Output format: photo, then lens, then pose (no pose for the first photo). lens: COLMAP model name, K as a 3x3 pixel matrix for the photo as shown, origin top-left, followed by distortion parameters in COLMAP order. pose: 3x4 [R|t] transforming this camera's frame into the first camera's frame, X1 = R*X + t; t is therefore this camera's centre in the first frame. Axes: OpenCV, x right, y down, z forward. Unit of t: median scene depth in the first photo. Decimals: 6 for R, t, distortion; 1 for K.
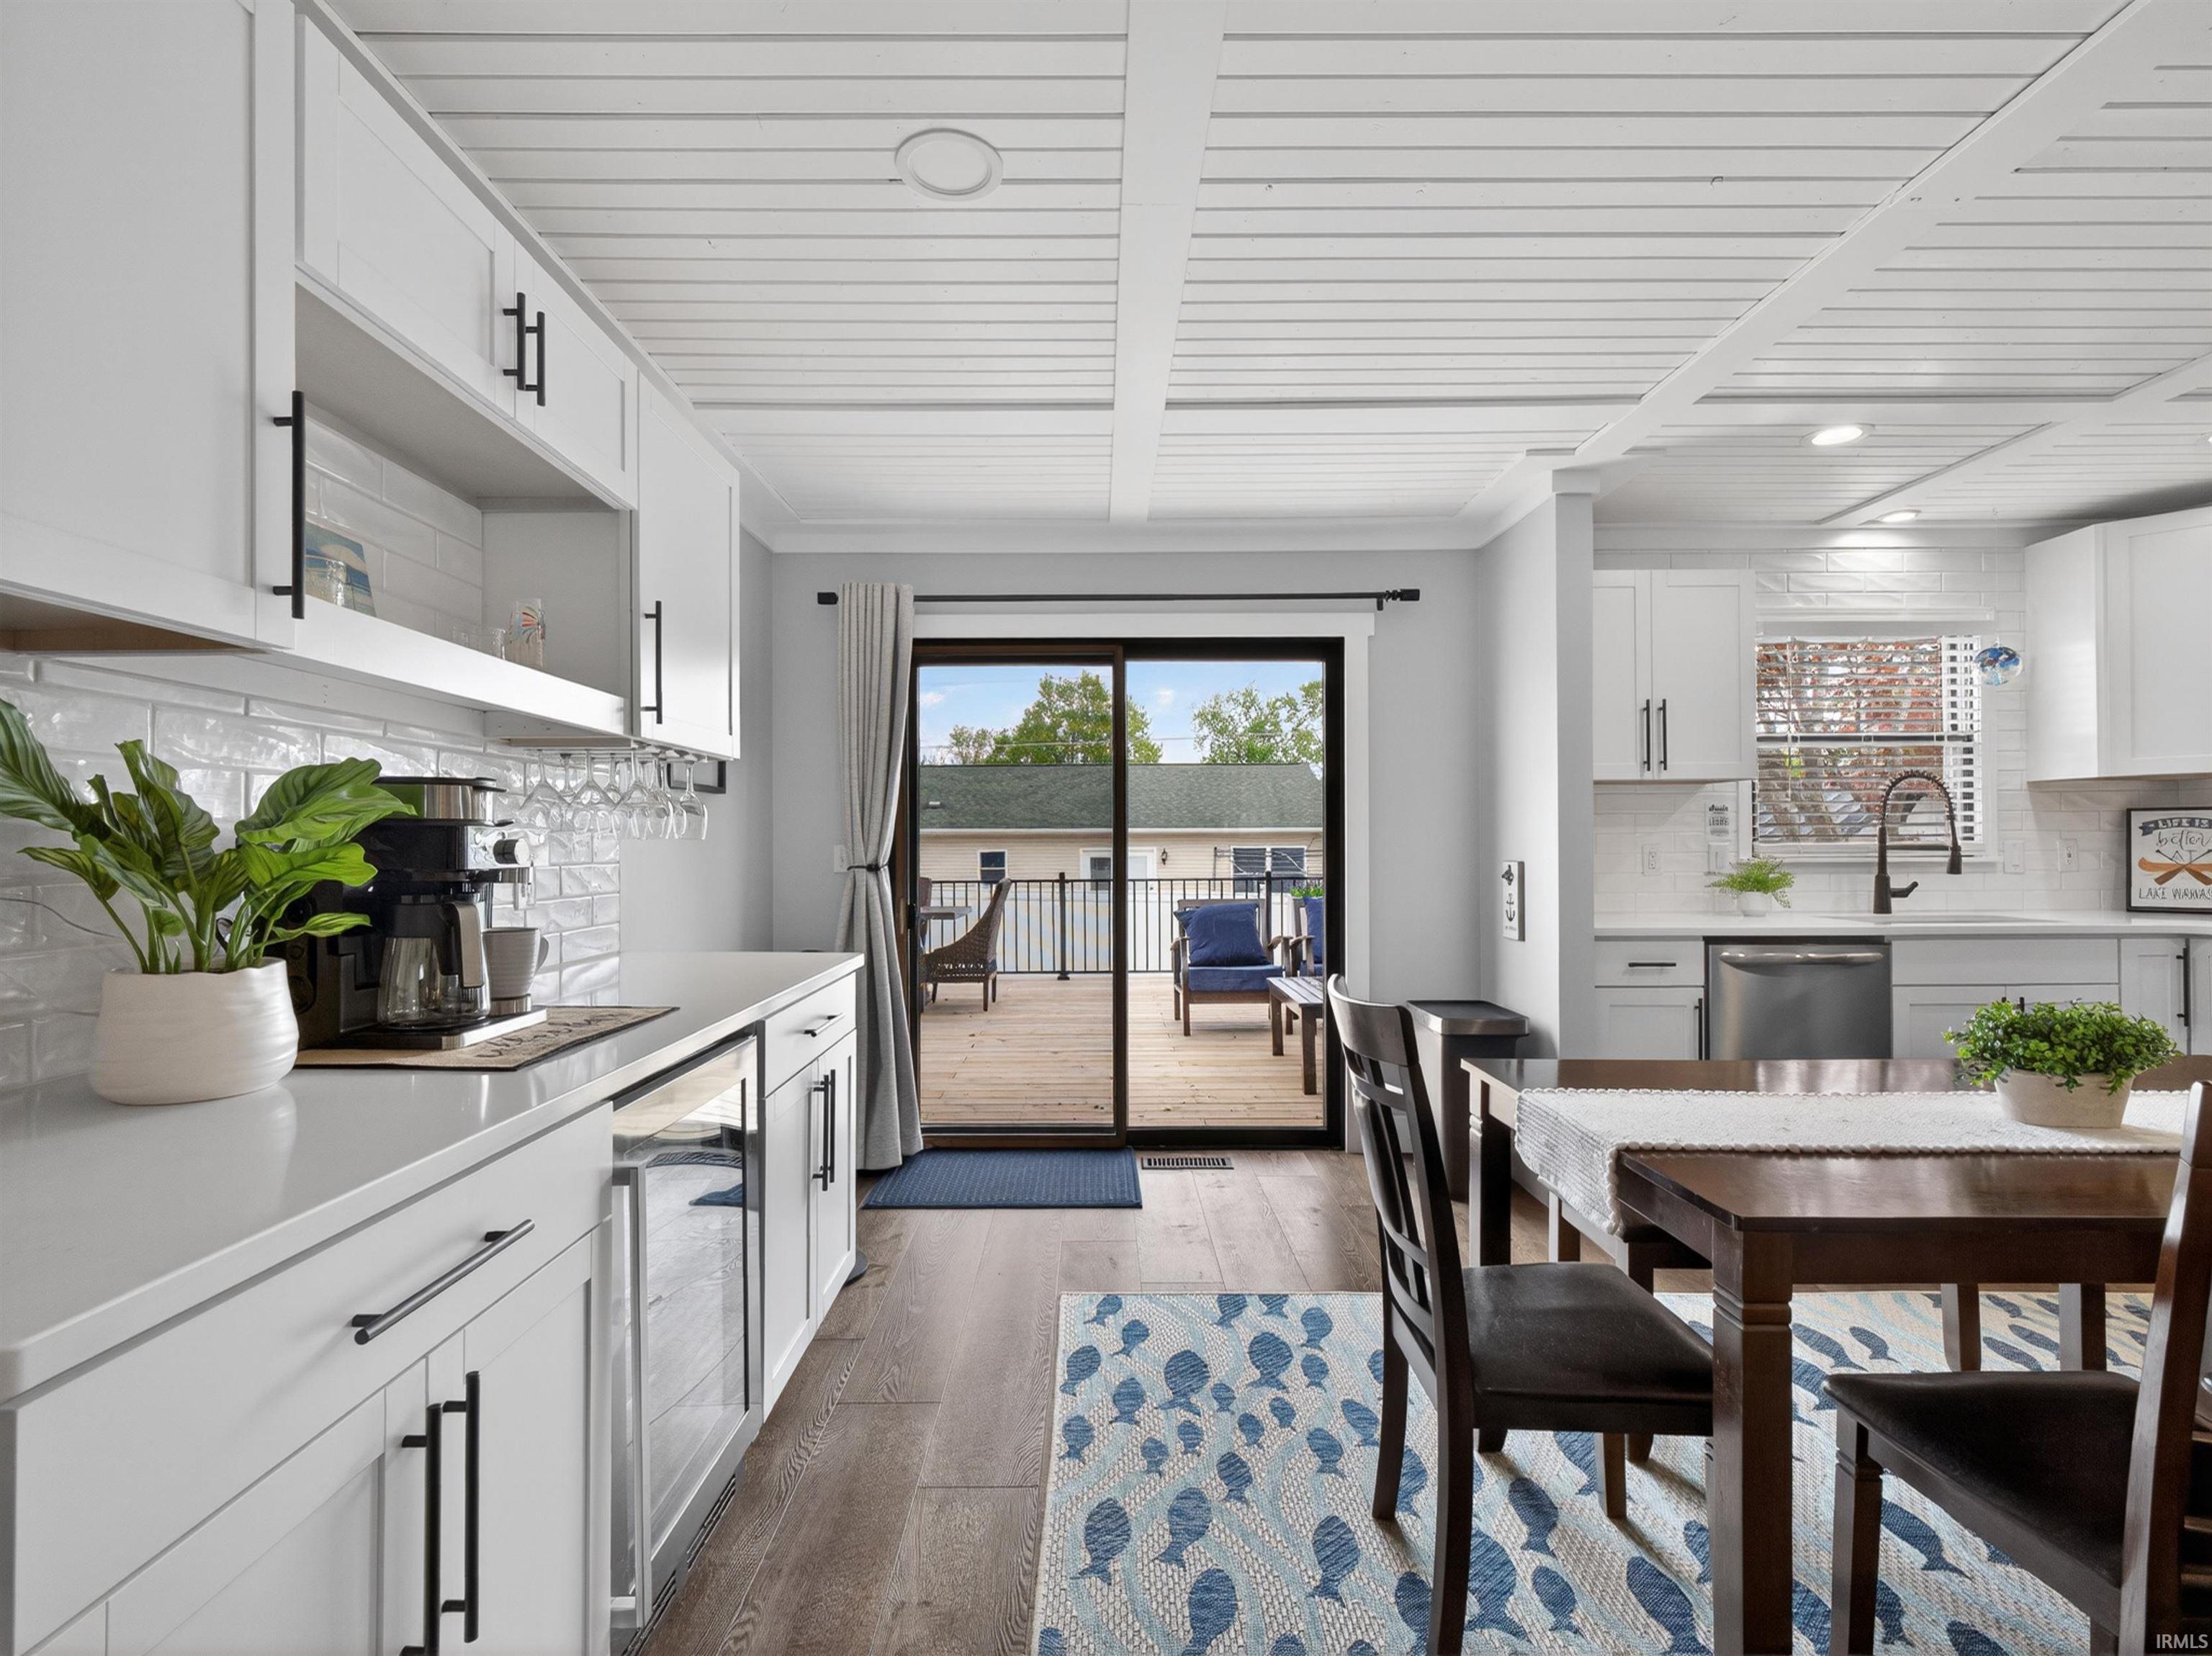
lens RADIAL K [[1045.9, 0, 1098.7], [0, 1045.9, 838.5], [0, 0, 1]] dist [-0.001471, 0.000295]
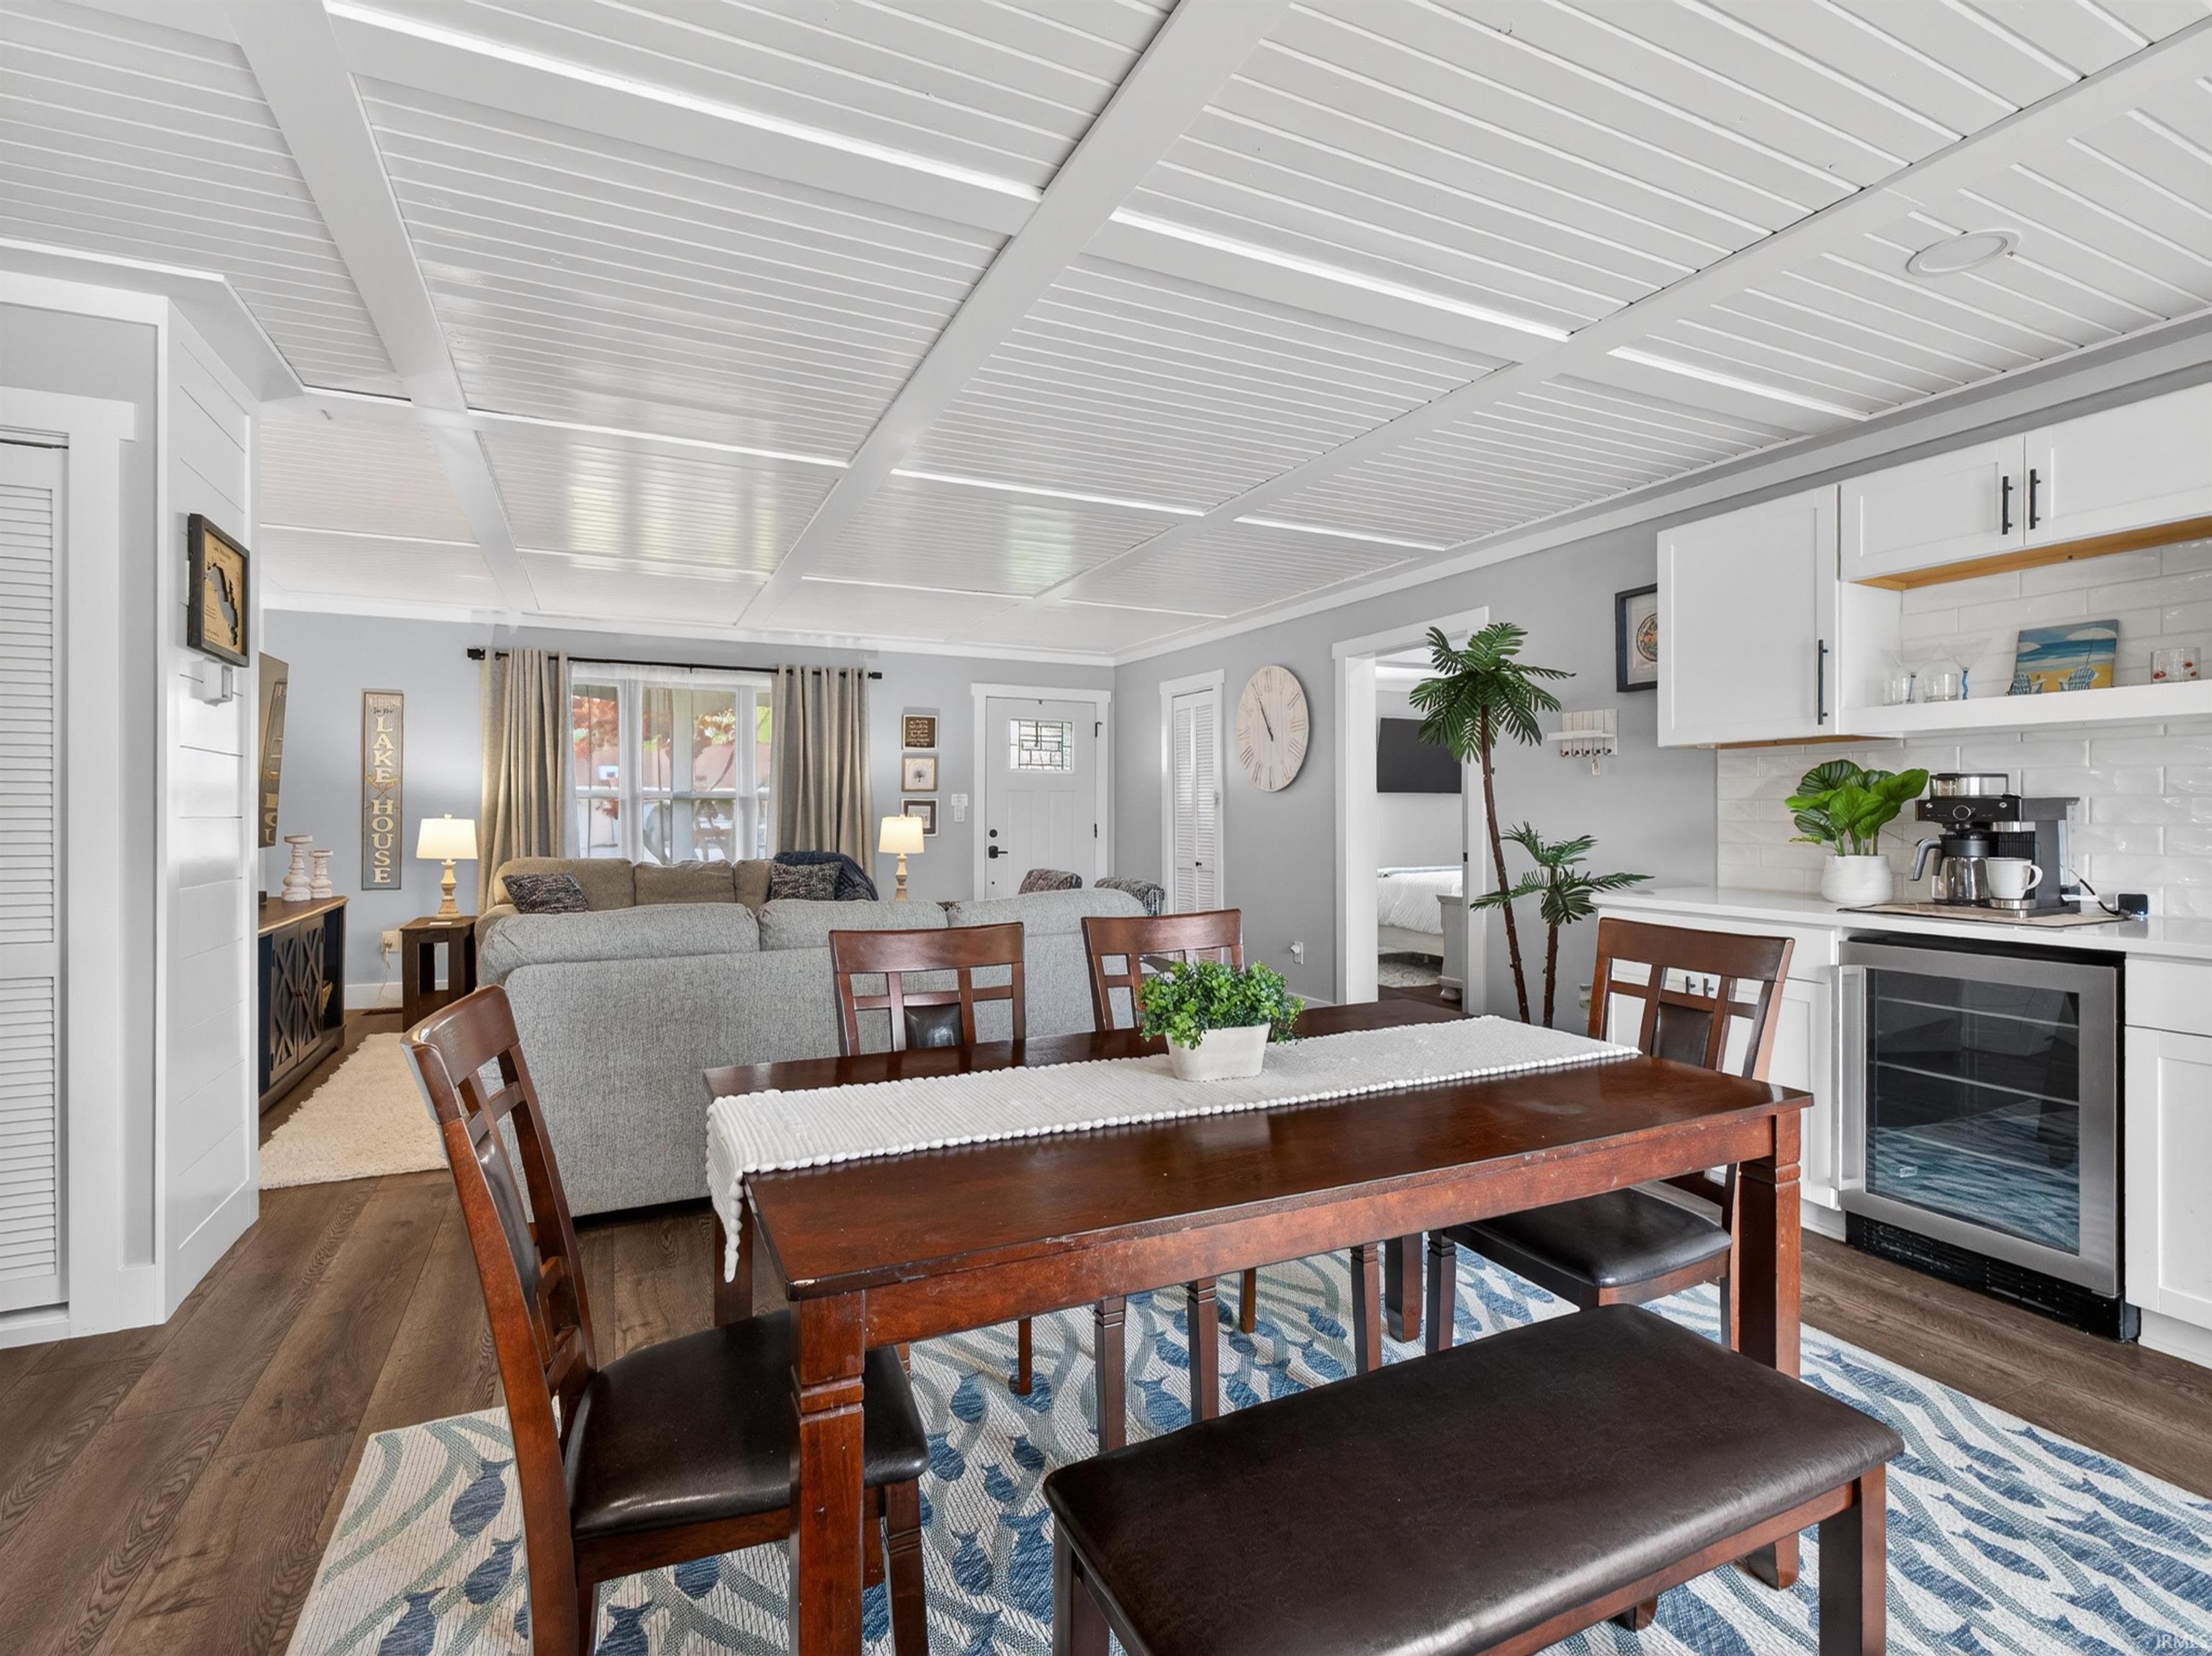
lens RADIAL K [[1045.0, 0, 1093.4], [0, 1045.0, 816.8], [0, 0, 1]] dist [-0.000332, 0.000276]
pose [[-0.905394, 0.006203, -0.424528, 0.612969], [0.008755, 0.999953, -0.004062, 0.005787], [0.424483, -0.007394, -0.905406, 0.792314]]
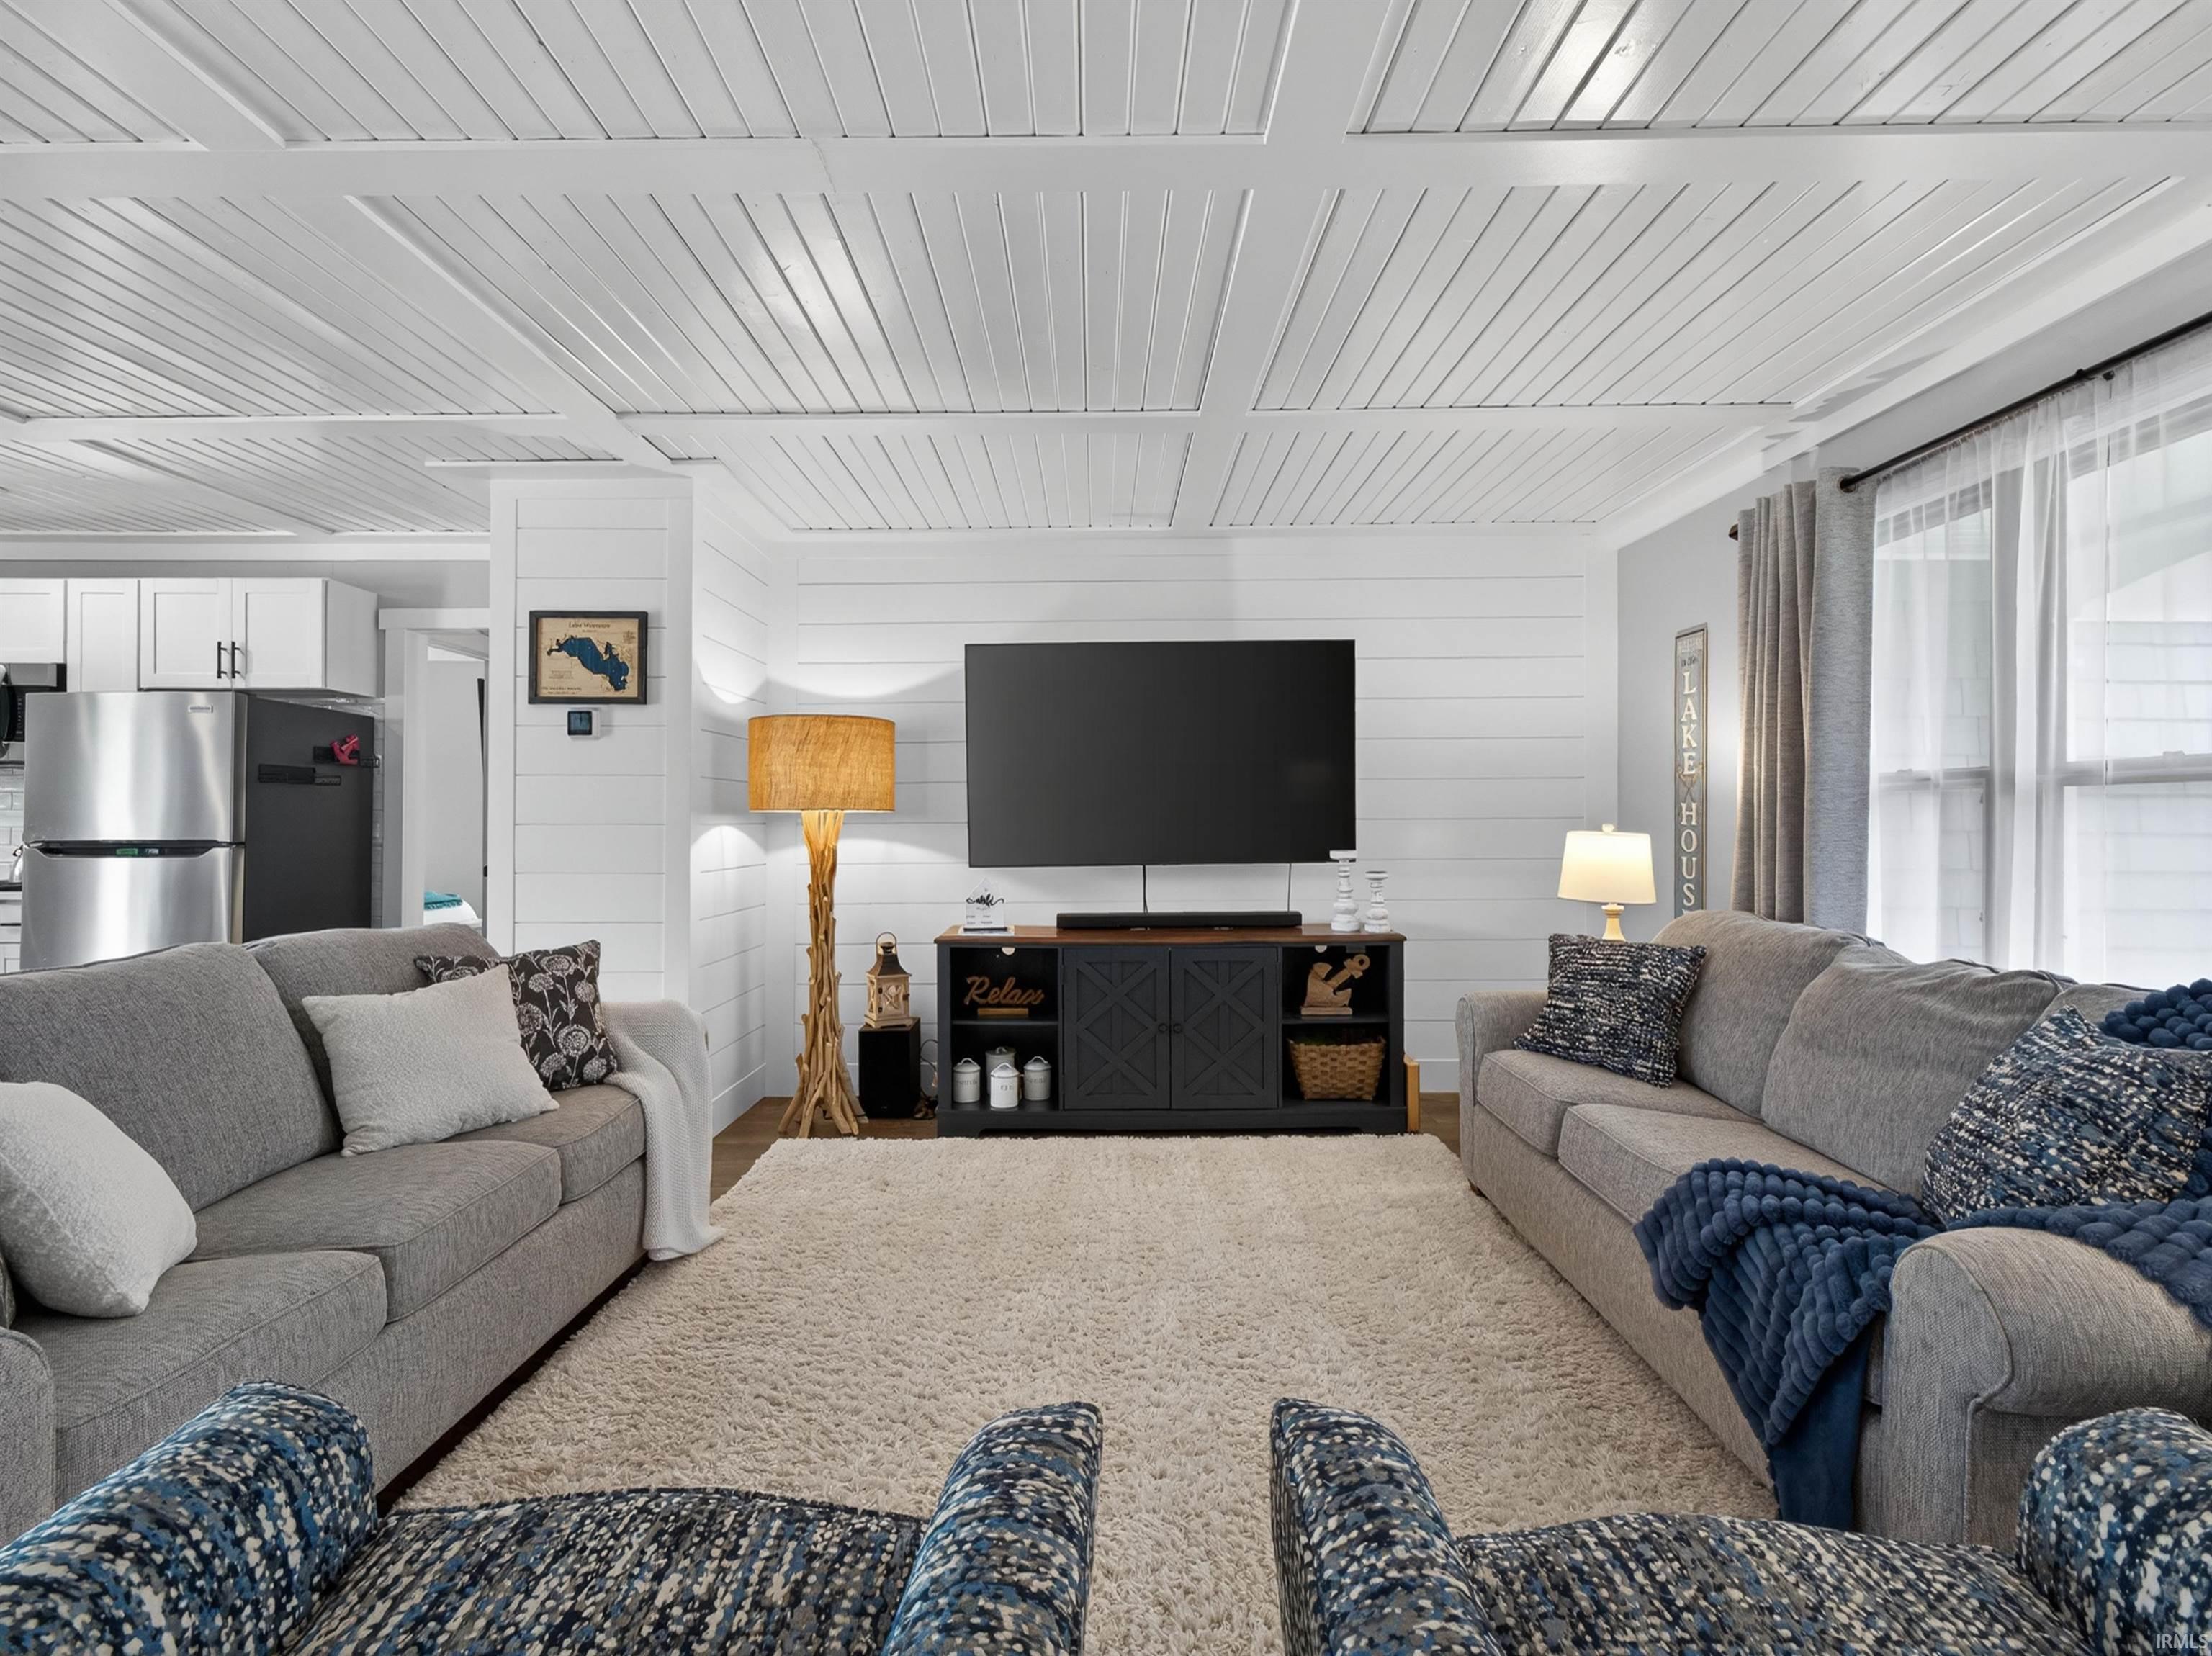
lens RADIAL K [[1069.3, 0, 1106.8], [0, 1069.3, 800.3], [0, 0, 1]] dist [-0.001829, 0.000675]
pose [[0.001496, 0.023582, 0.999721, -0.112502], [-0.011353, 0.999658, -0.023564, -0.007021], [-0.999934, -0.011315, 0.001763, -0.568975]]
